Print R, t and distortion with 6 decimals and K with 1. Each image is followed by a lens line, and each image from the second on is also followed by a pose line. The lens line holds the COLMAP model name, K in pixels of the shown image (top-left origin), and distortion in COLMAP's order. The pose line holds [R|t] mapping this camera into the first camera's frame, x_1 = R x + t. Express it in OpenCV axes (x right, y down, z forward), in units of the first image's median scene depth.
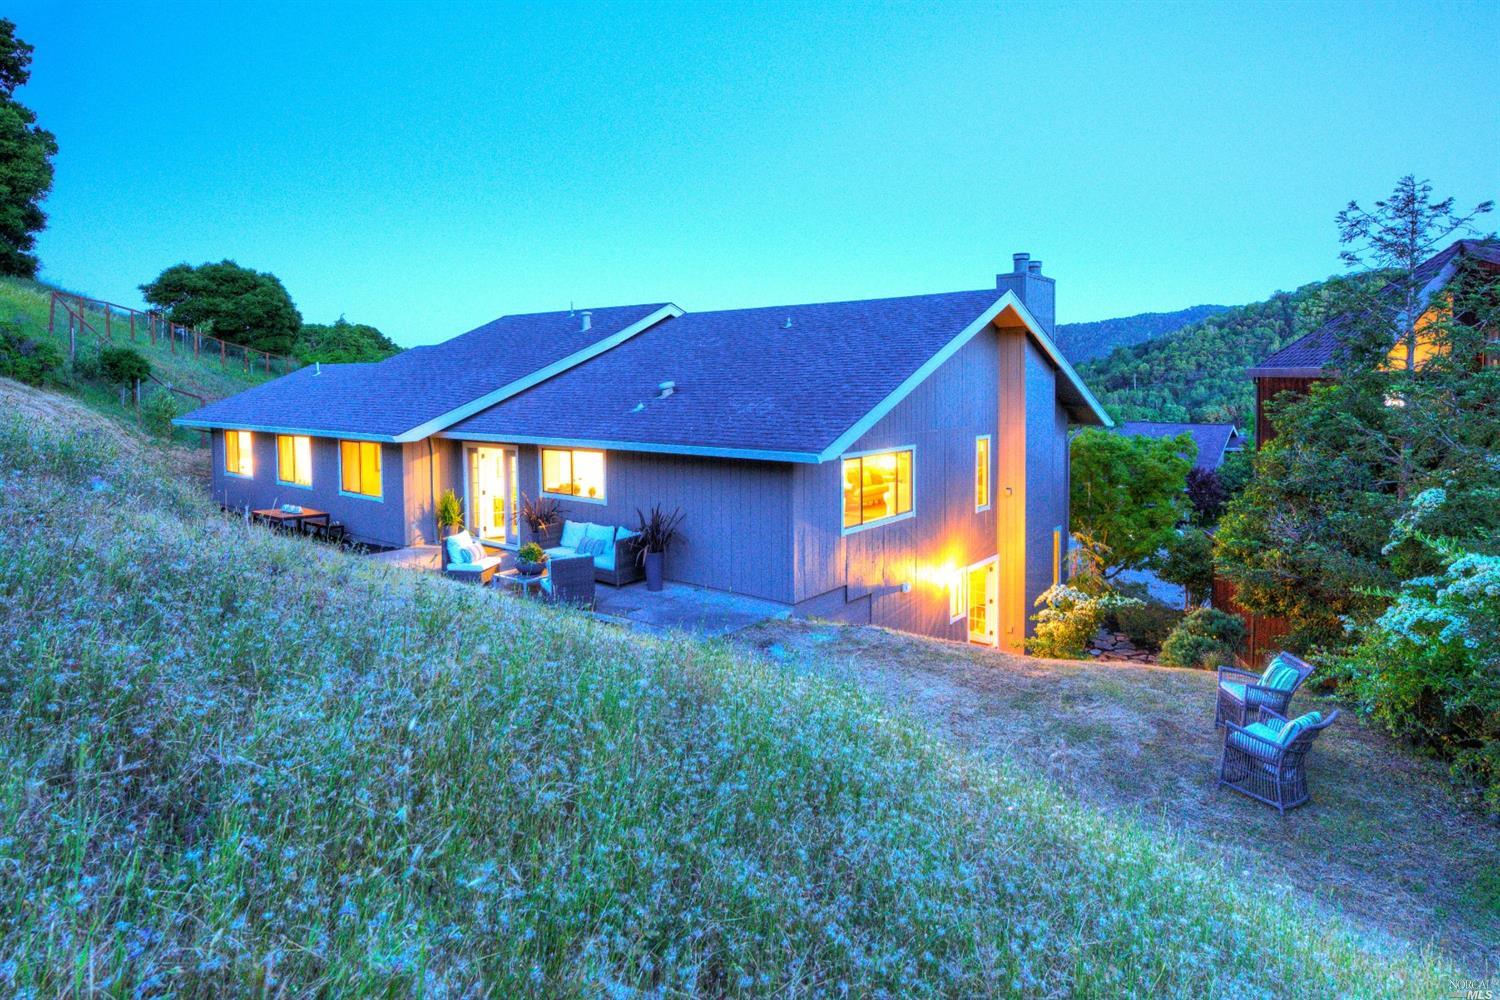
lens RADIAL K [[820.5, 0, 747.8], [0, 820.5, 491.6], [0, 0, 1]] dist [-0.005258, -0.001122]
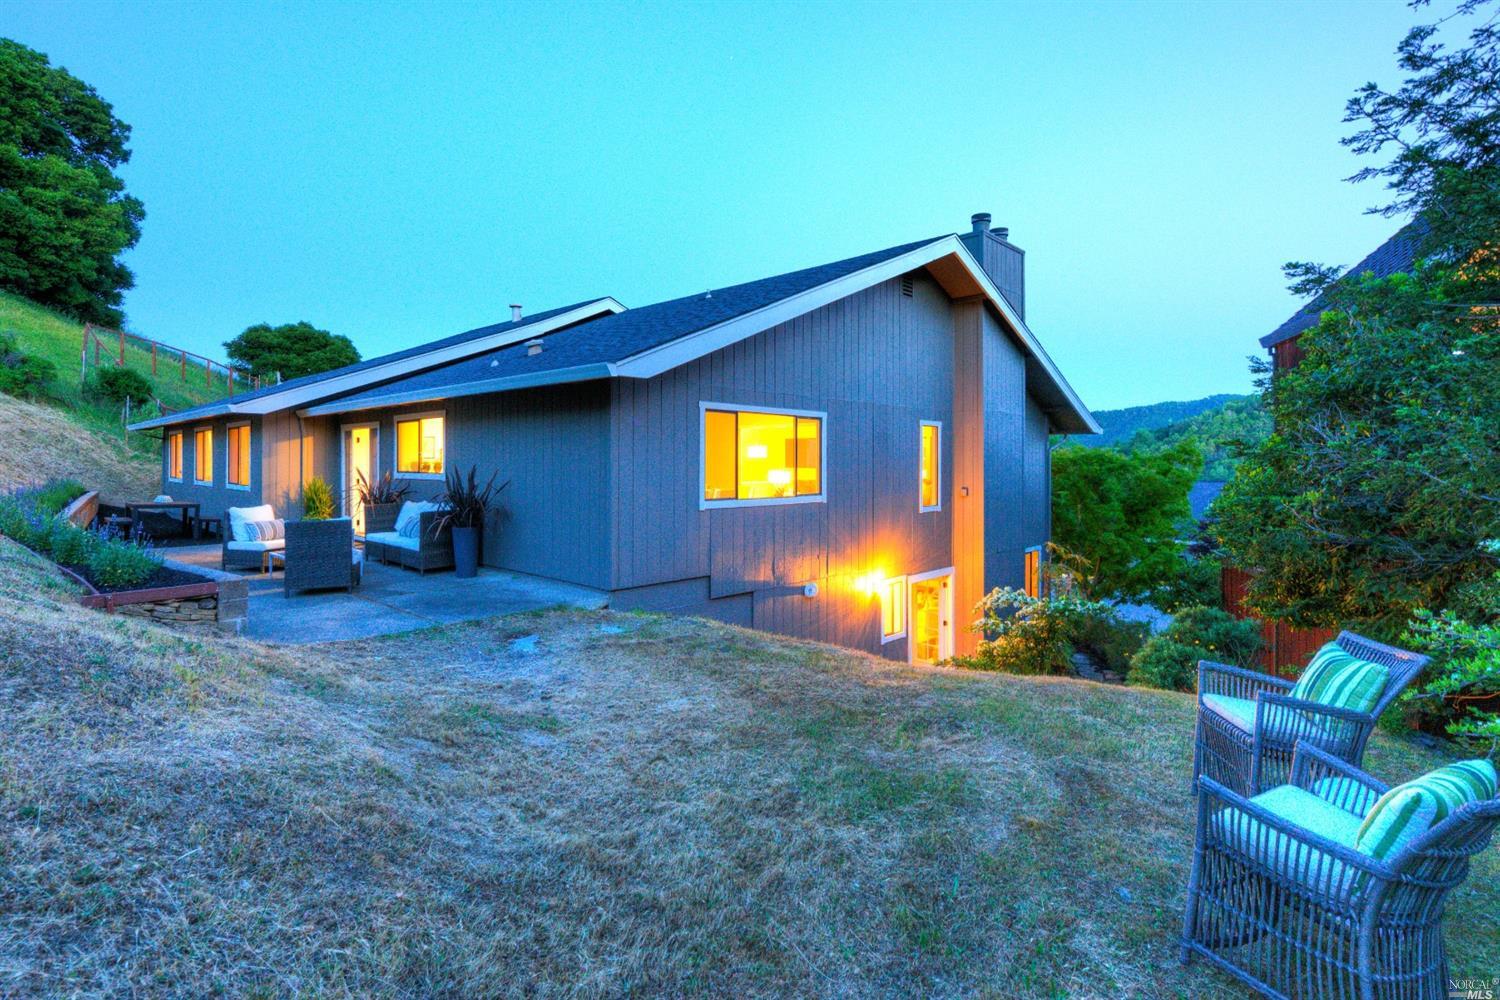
lens RADIAL K [[724.9, 0, 750.6], [0, 724.9, 514.2], [0, 0, 1]] dist [0.003211, 0.000485]
pose [[0.997365, 0.017702, -0.070348, 0.171885], [-0.021671, 0.998192, -0.056056, 0.078943], [0.069229, 0.057433, 0.995946, 0.278655]]
